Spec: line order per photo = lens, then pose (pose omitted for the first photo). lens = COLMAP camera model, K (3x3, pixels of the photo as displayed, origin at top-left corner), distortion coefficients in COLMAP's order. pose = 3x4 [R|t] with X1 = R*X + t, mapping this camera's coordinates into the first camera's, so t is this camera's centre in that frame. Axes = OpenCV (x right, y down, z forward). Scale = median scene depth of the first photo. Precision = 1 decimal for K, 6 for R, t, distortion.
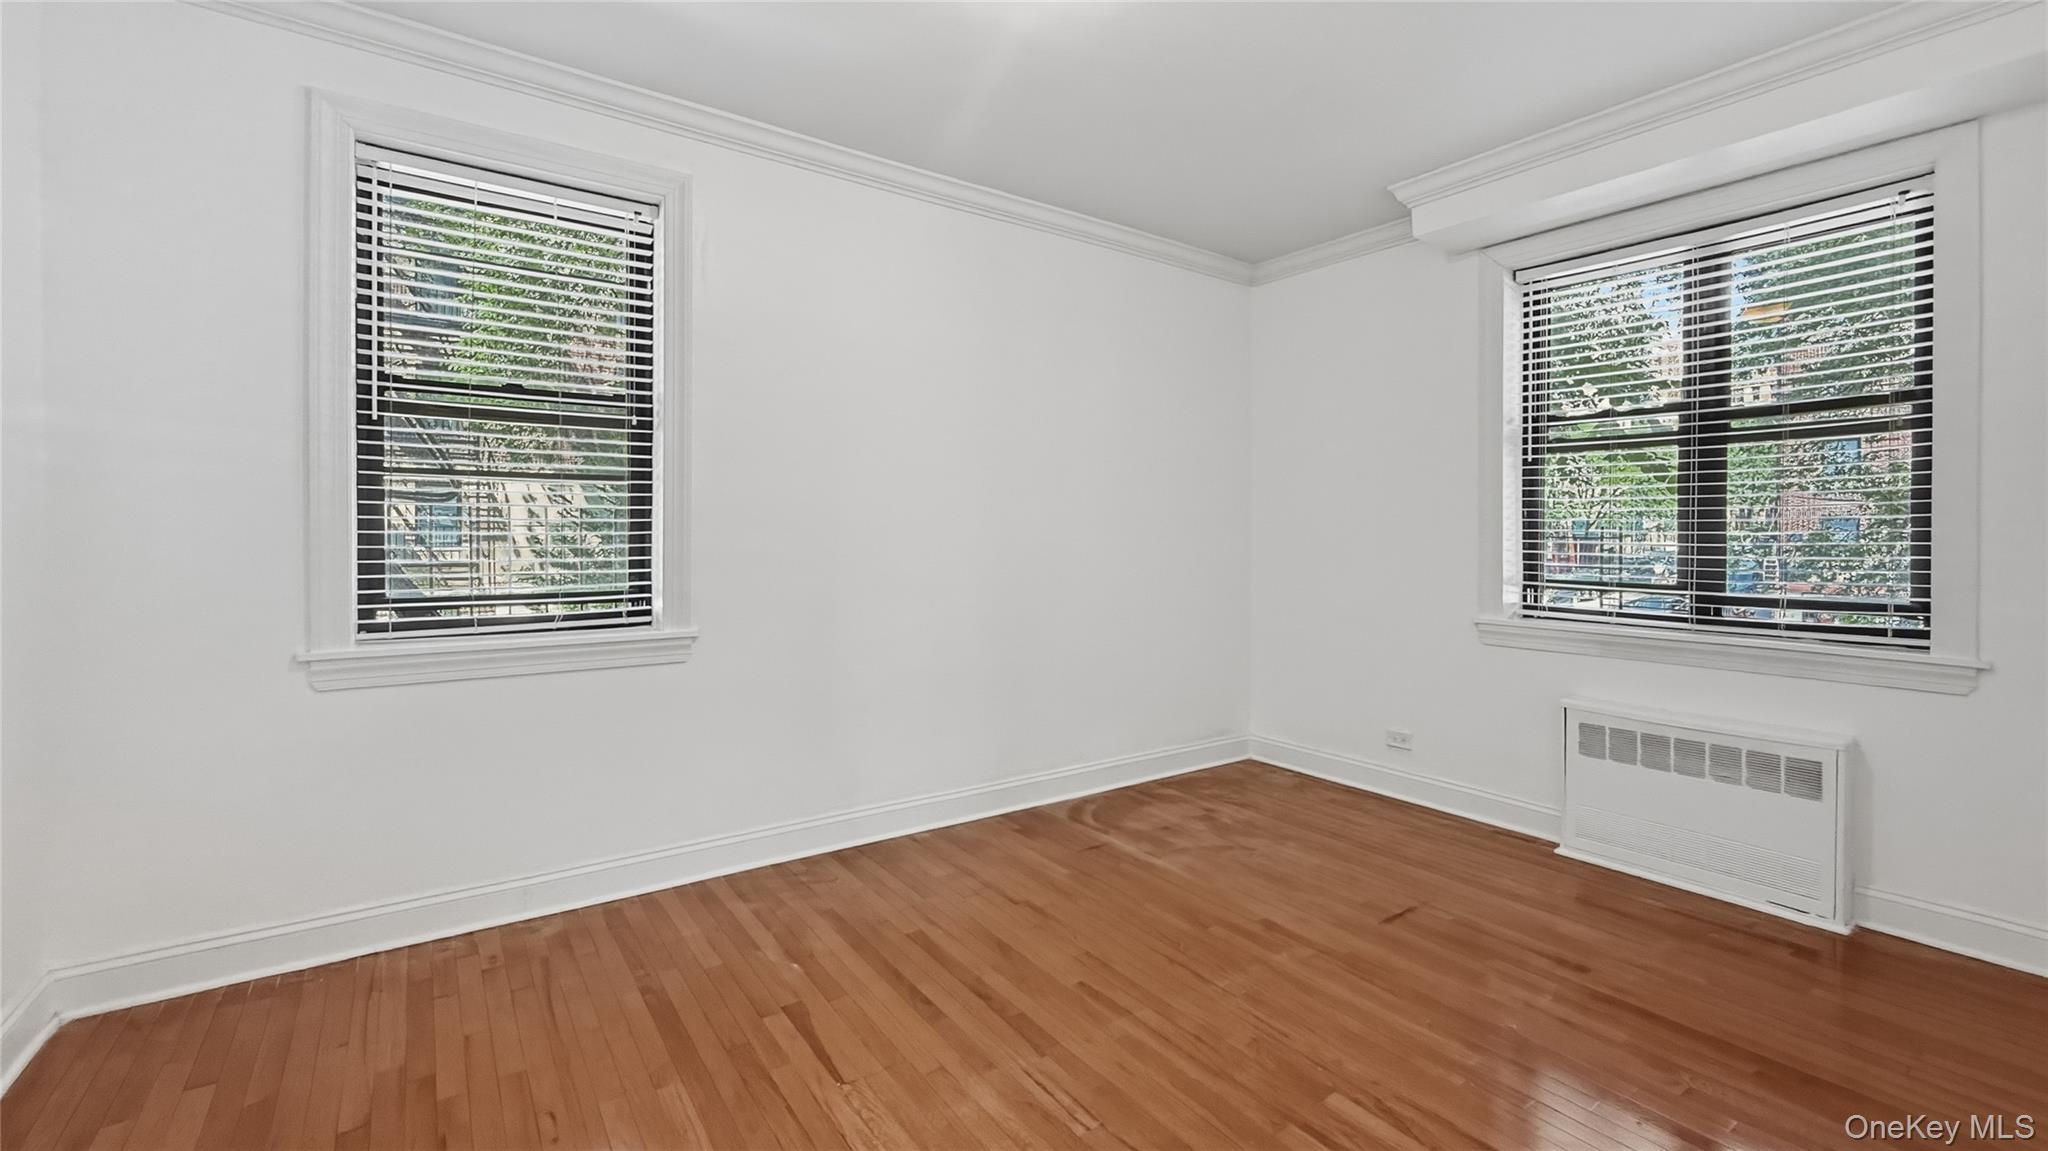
lens RADIAL K [[856.4, 0, 1018.4], [0, 856.4, 537.8], [0, 0, 1]] dist [-0.001707, -0.000117]
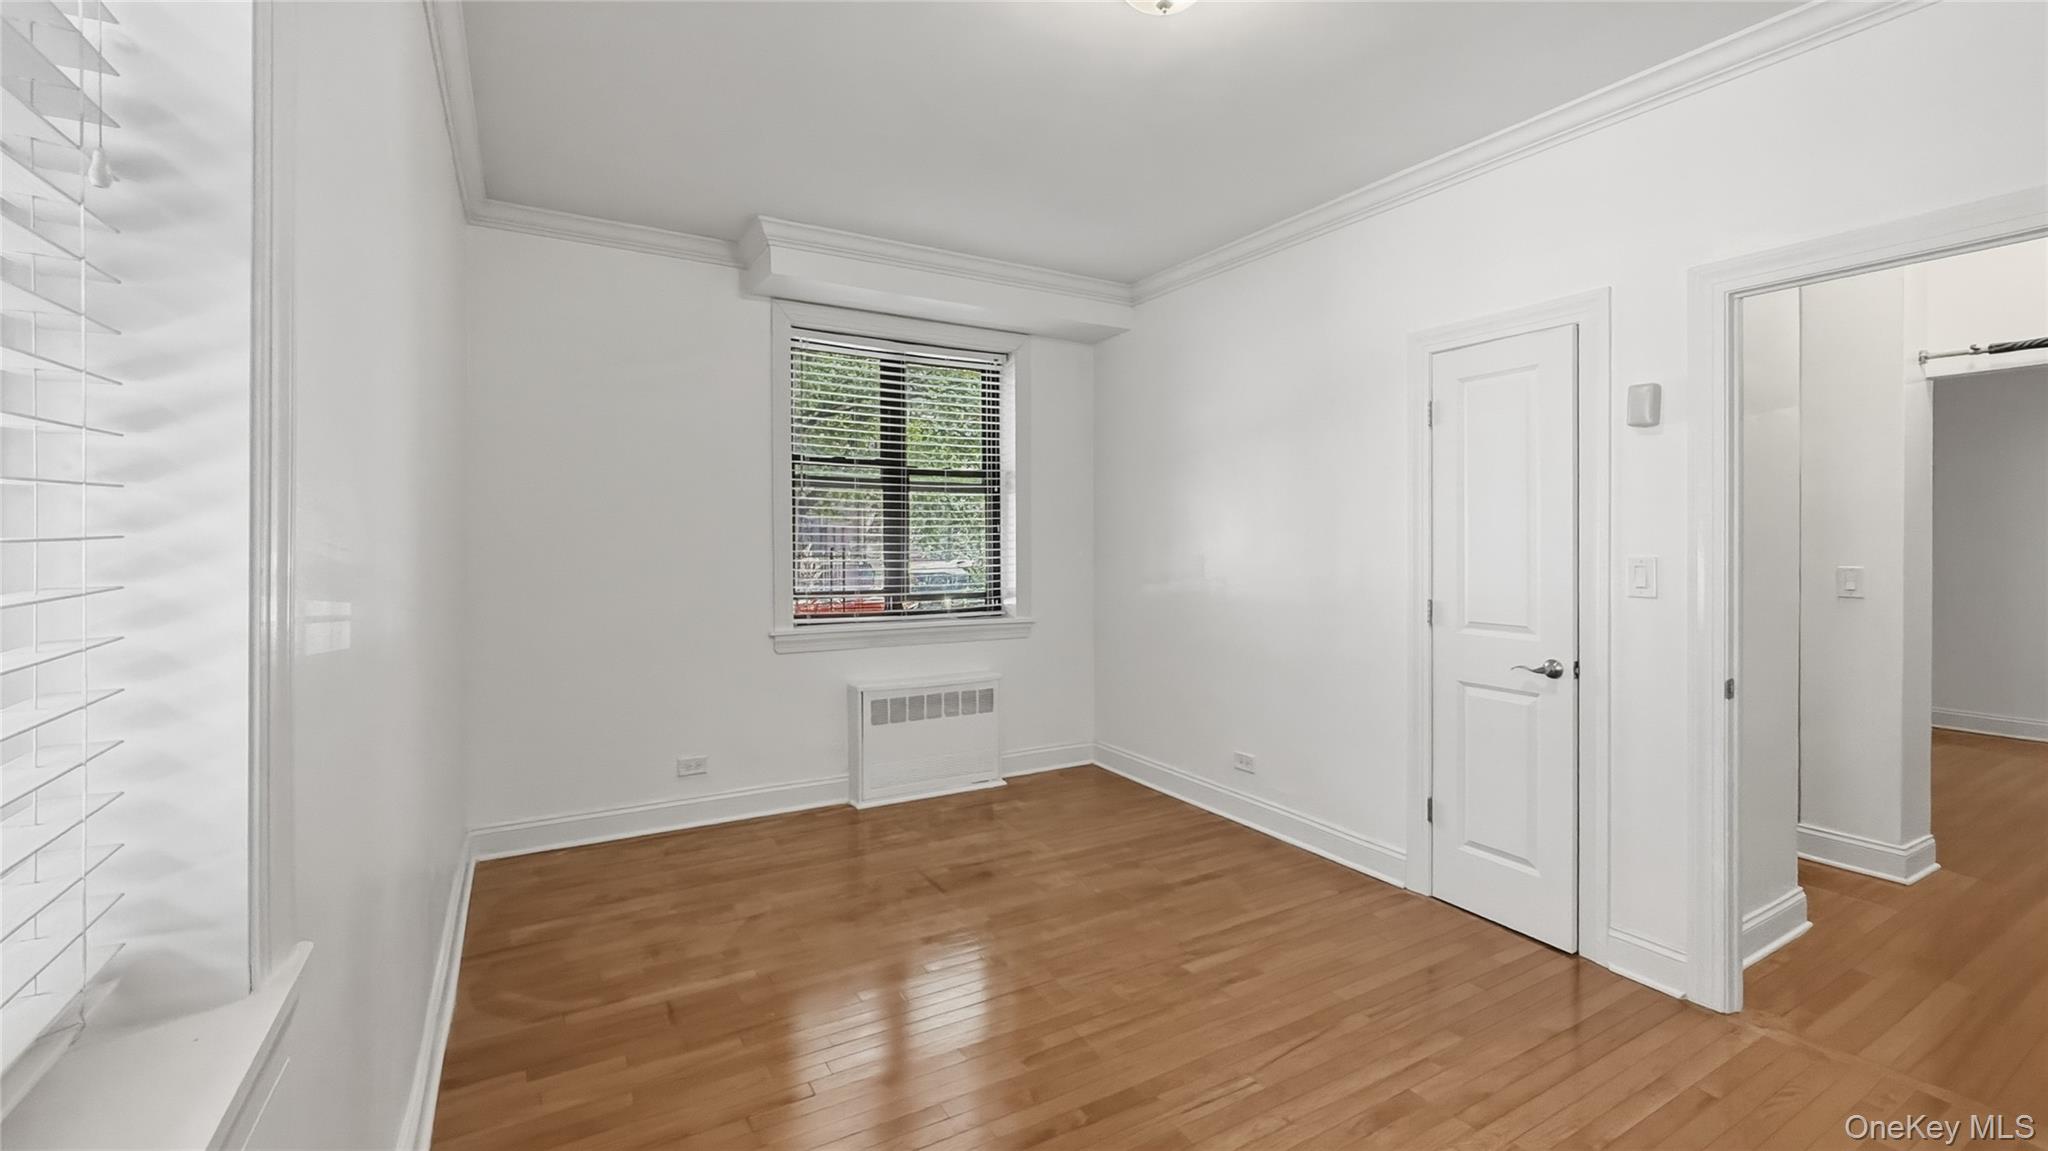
lens RADIAL K [[842.0, 0, 1031.2], [0, 842.0, 544.1], [0, 0, 1]] dist [-0.001952, -0.000469]
pose [[0.081642, -0.010009, 0.996611, -0.621168], [0.004169, 0.999944, 0.009700, -0.034151], [-0.996653, 0.003363, 0.081679, 0.691823]]
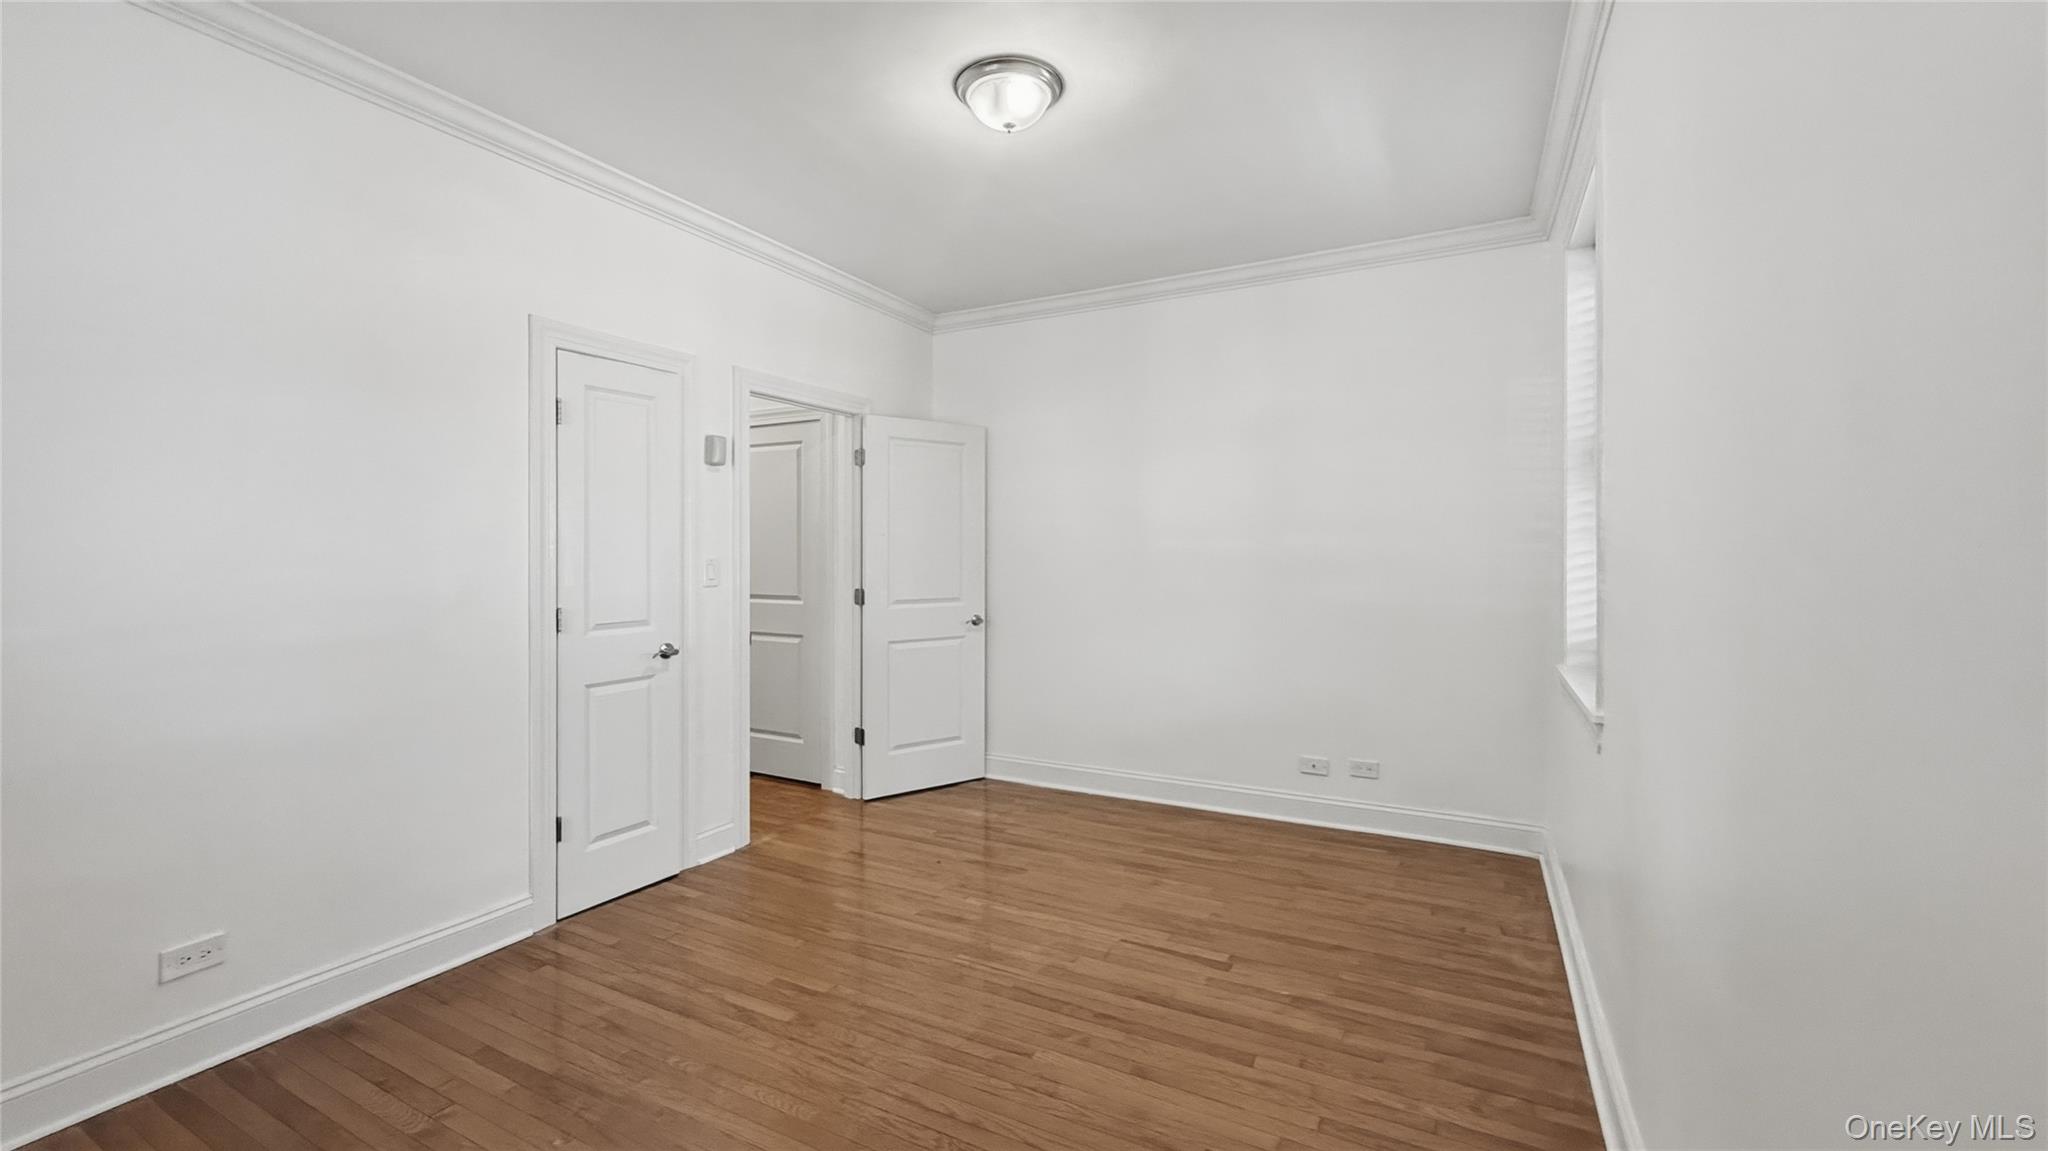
lens RADIAL K [[834.0, 0, 998.1], [0, 834.0, 546.4], [0, 0, 1]] dist [0.000004, 0.000000]
pose [[-0.904805, -0.006206, -0.425781, 0.376364], [-0.007265, 0.999973, 0.000864, -0.029893], [0.425764, 0.003875, -0.904826, 1.366890]]
